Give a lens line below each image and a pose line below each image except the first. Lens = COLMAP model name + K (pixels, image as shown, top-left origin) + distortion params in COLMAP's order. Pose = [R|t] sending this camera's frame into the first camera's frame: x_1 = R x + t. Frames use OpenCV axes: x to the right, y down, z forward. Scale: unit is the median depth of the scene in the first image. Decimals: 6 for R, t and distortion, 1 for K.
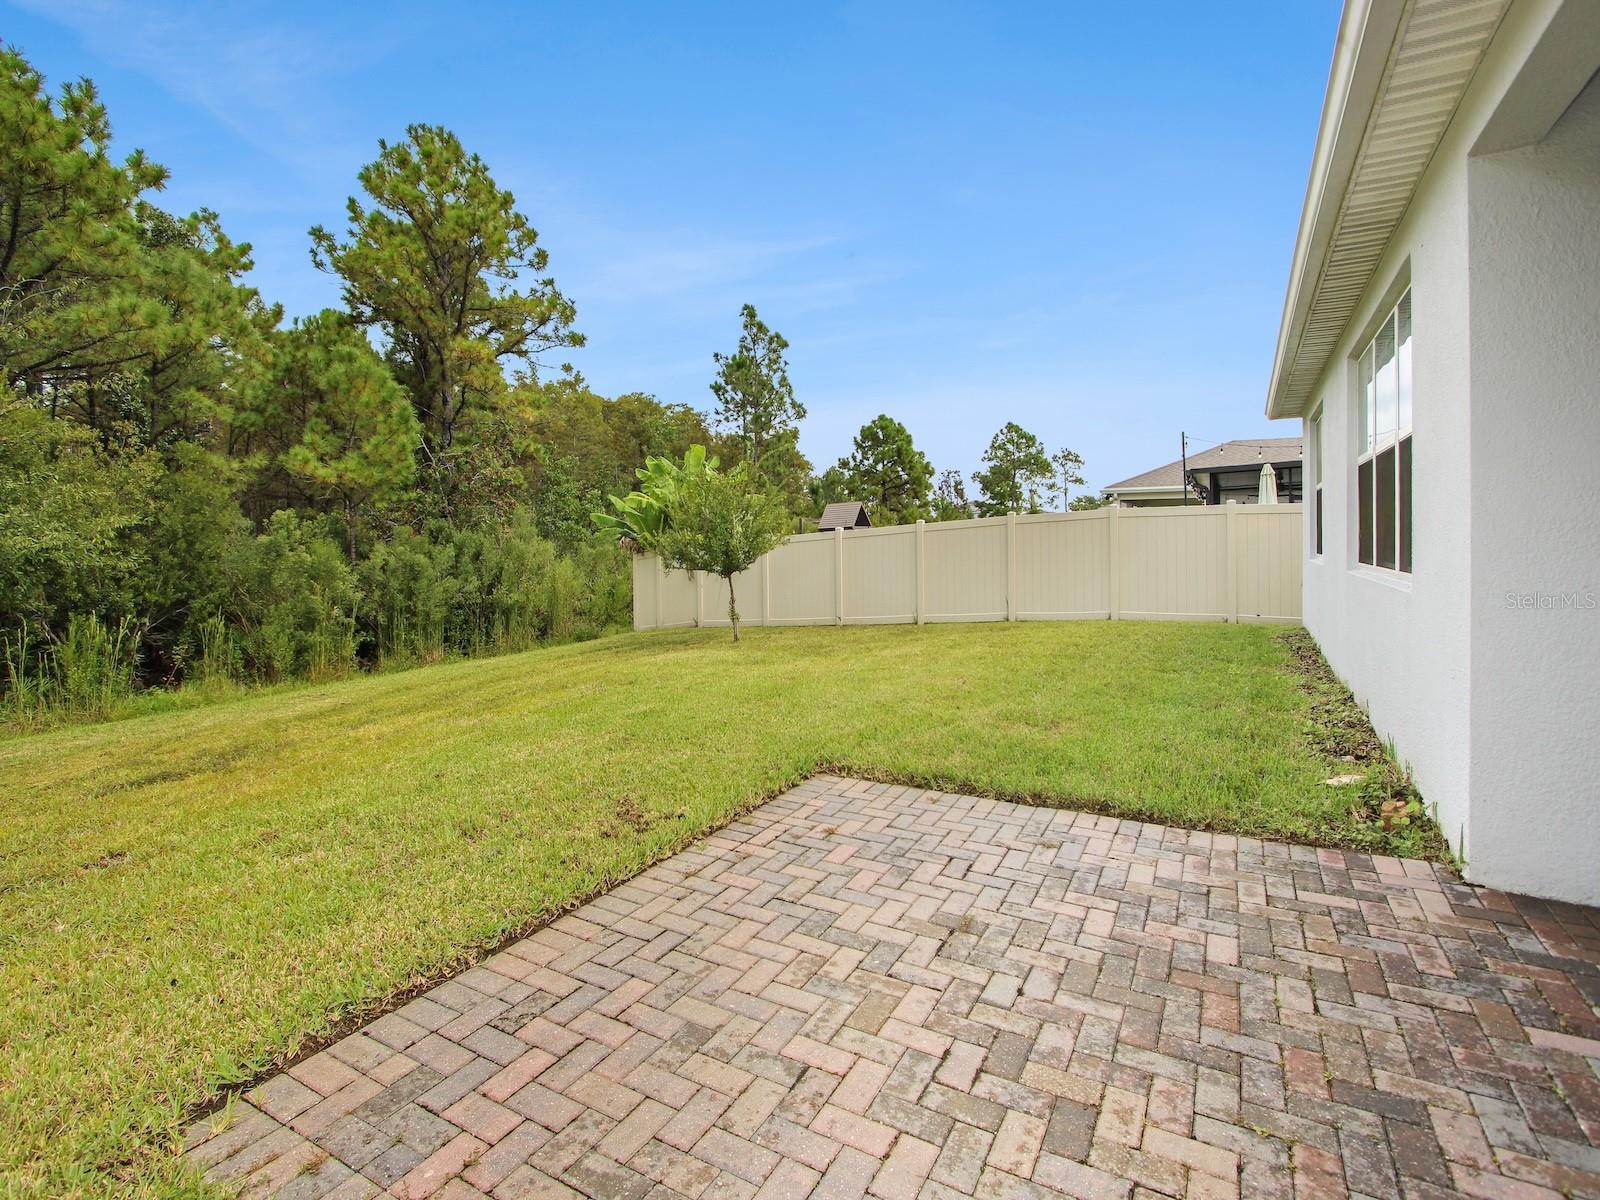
lens RADIAL K [[751.3, 0, 798.4], [0, 751.3, 585.4], [0, 0, 1]] dist [-0.012367, 0.001548]
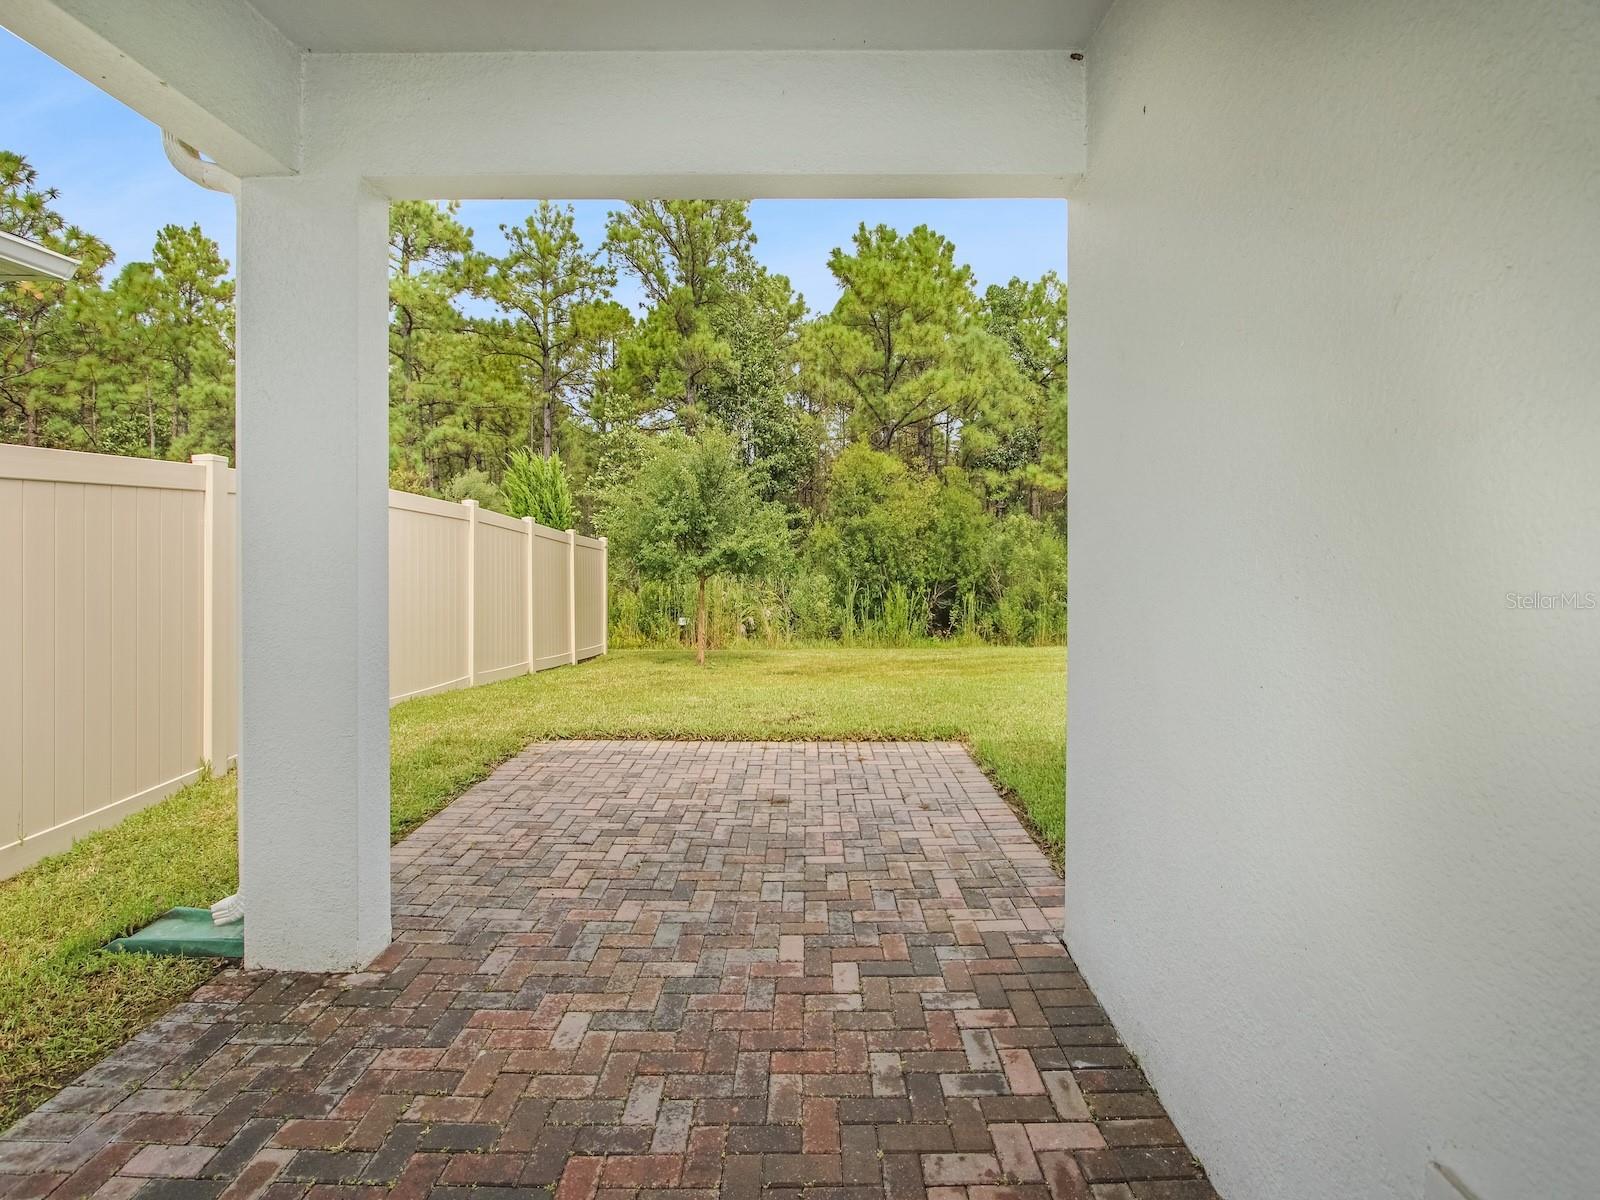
lens RADIAL K [[751.3, 0, 804.6], [0, 751.3, 589.9], [0, 0, 1]] dist [-0.012367, 0.001548]
pose [[0.508497, 0.077427, -0.857576, 1.645579], [-0.064356, 0.996581, 0.051818, -0.089236], [0.858655, 0.028841, 0.511741, 0.213122]]
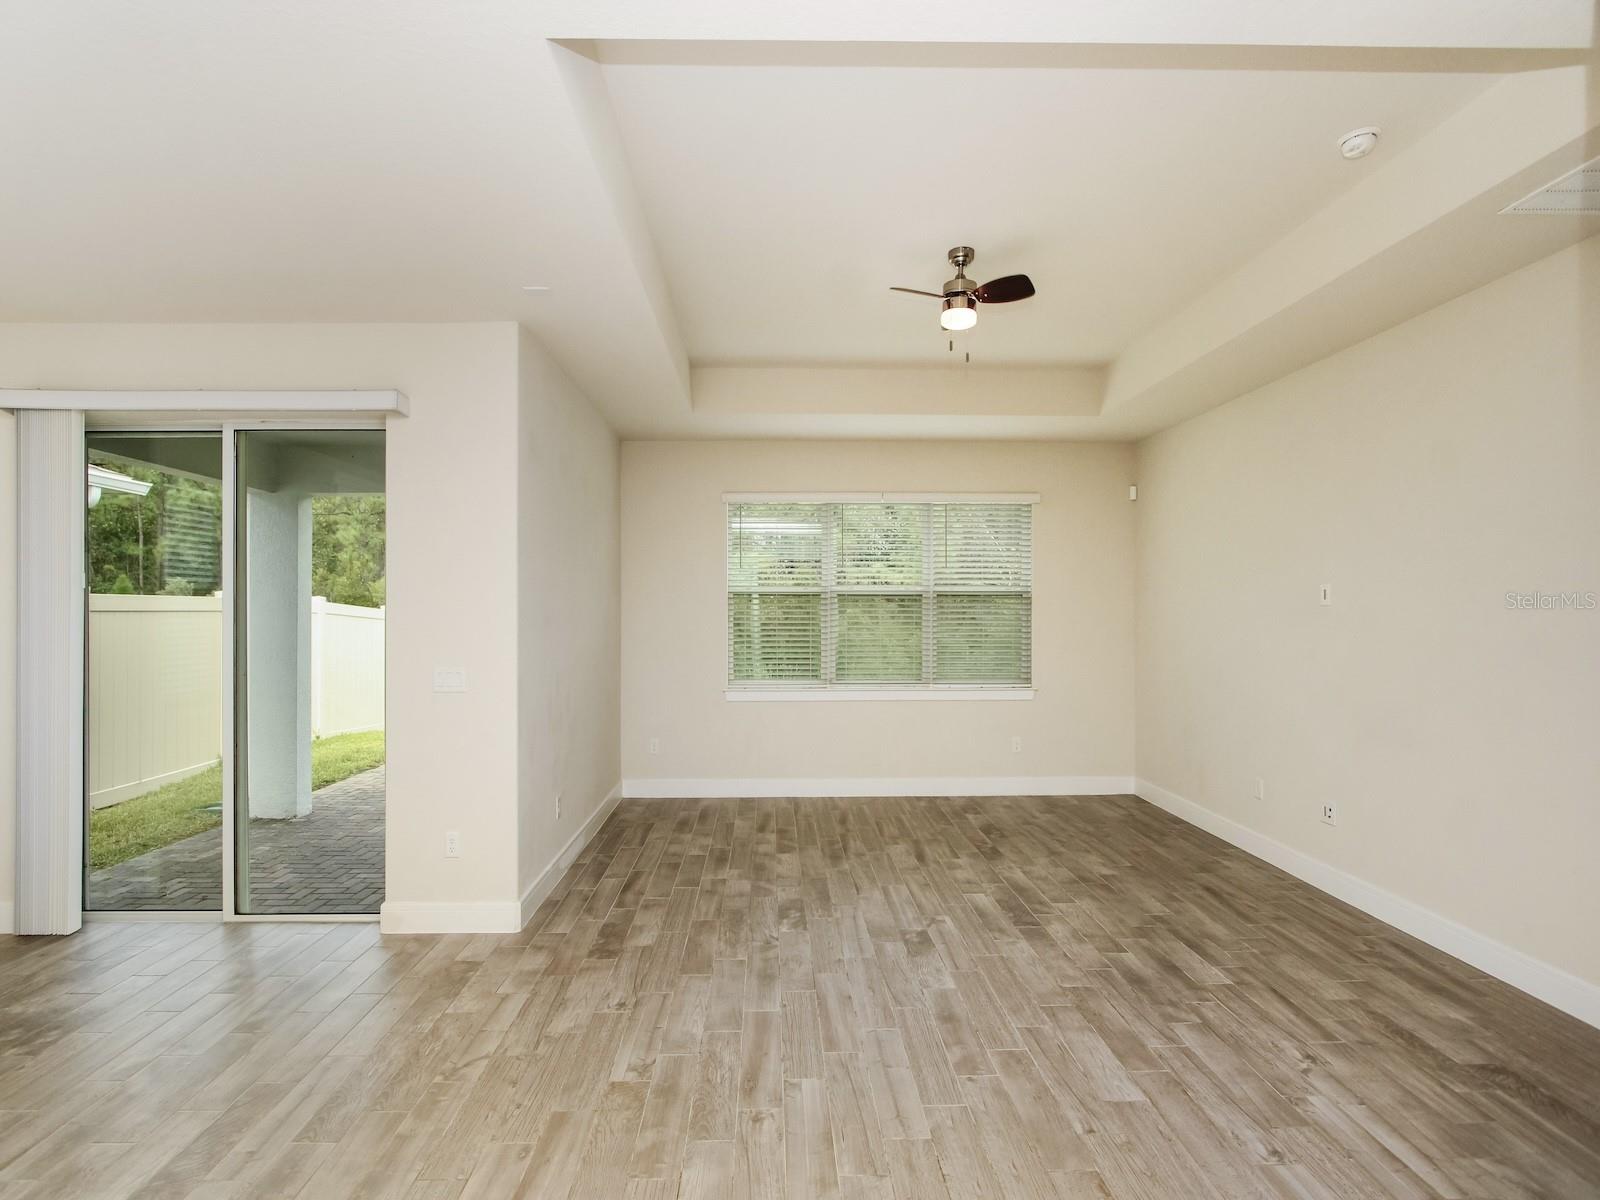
lens RADIAL K [[751.3, 0, 790.9], [0, 751.3, 609.1], [0, 0, 1]] dist [-0.012367, 0.001548]
pose [[0.525928, 0.008503, -0.850487, 3.459072], [-0.056649, 0.998080, -0.025053, -0.202894], [0.848640, 0.061356, 0.525400, 0.273532]]
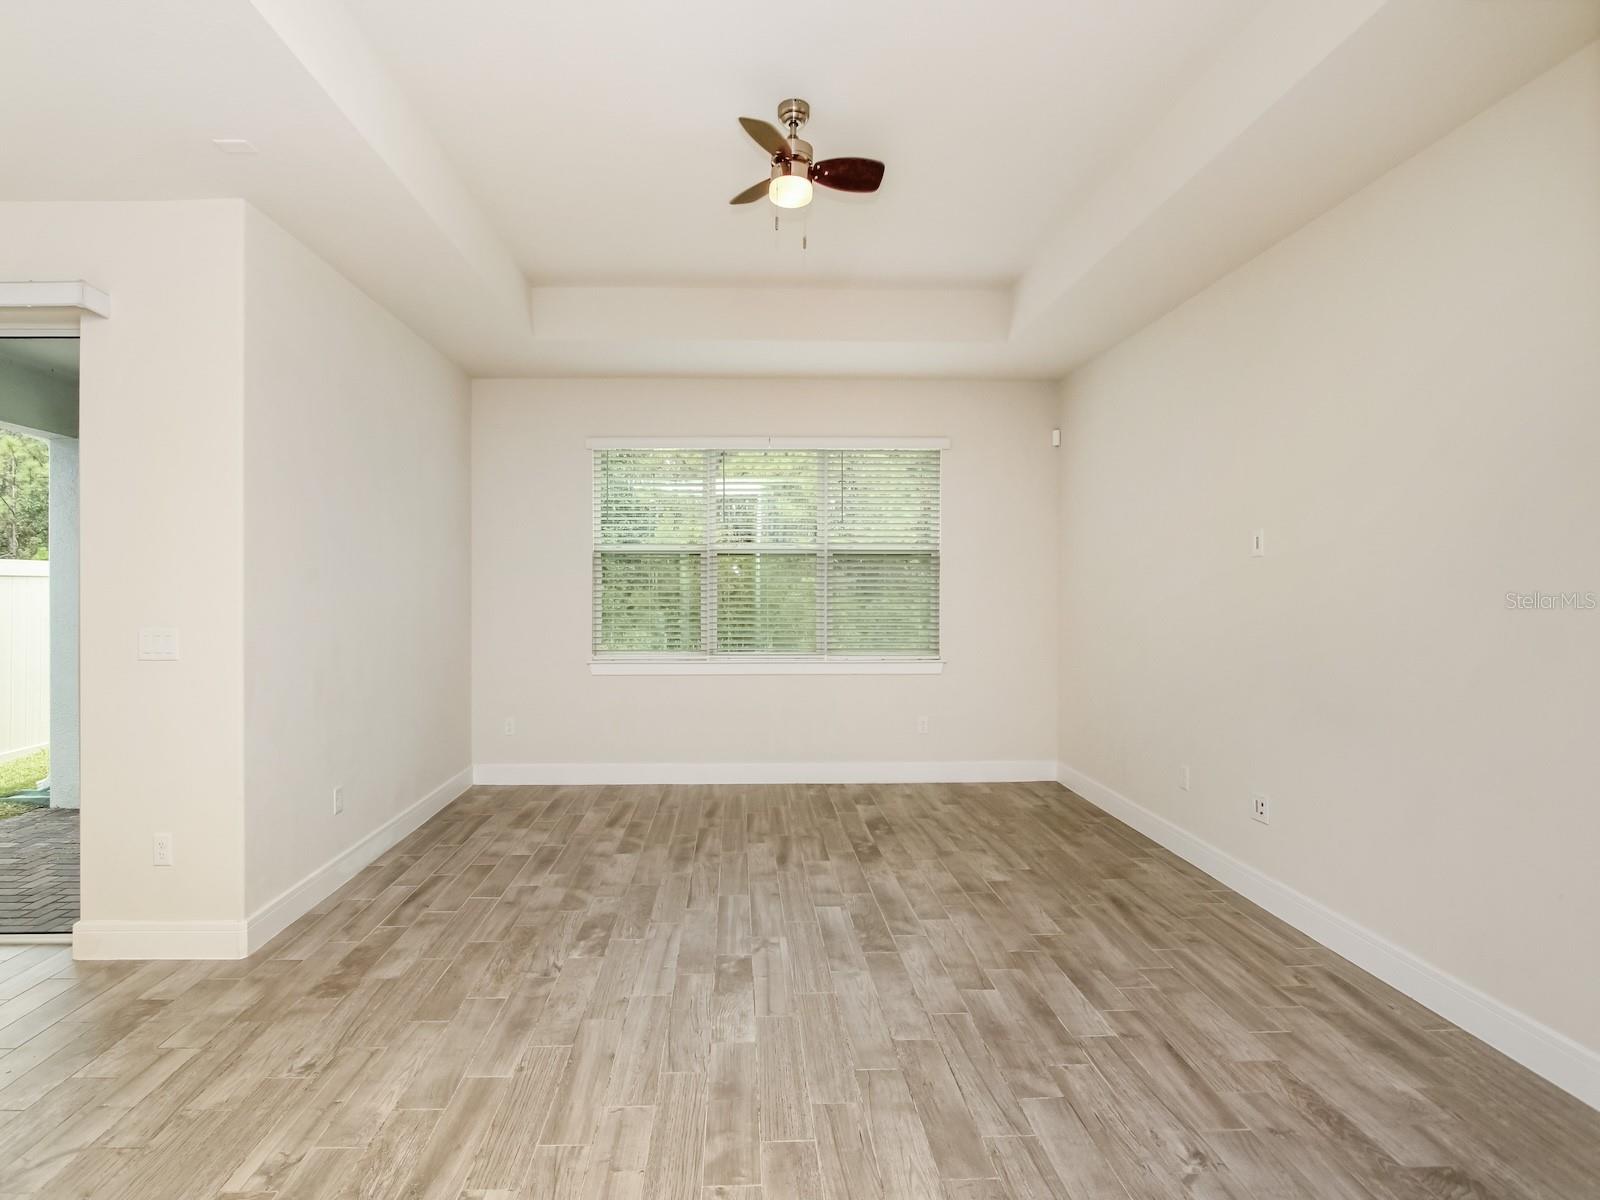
lens RADIAL K [[751.3, 0, 763.9], [0, 751.3, 600.7], [0, 0, 1]] dist [-0.012367, 0.001548]
pose [[0.525943, 0.021992, -0.850235, 3.357341], [-0.056662, 0.998351, -0.009227, -0.177399], [0.848630, 0.053029, 0.526322, 0.680728]]
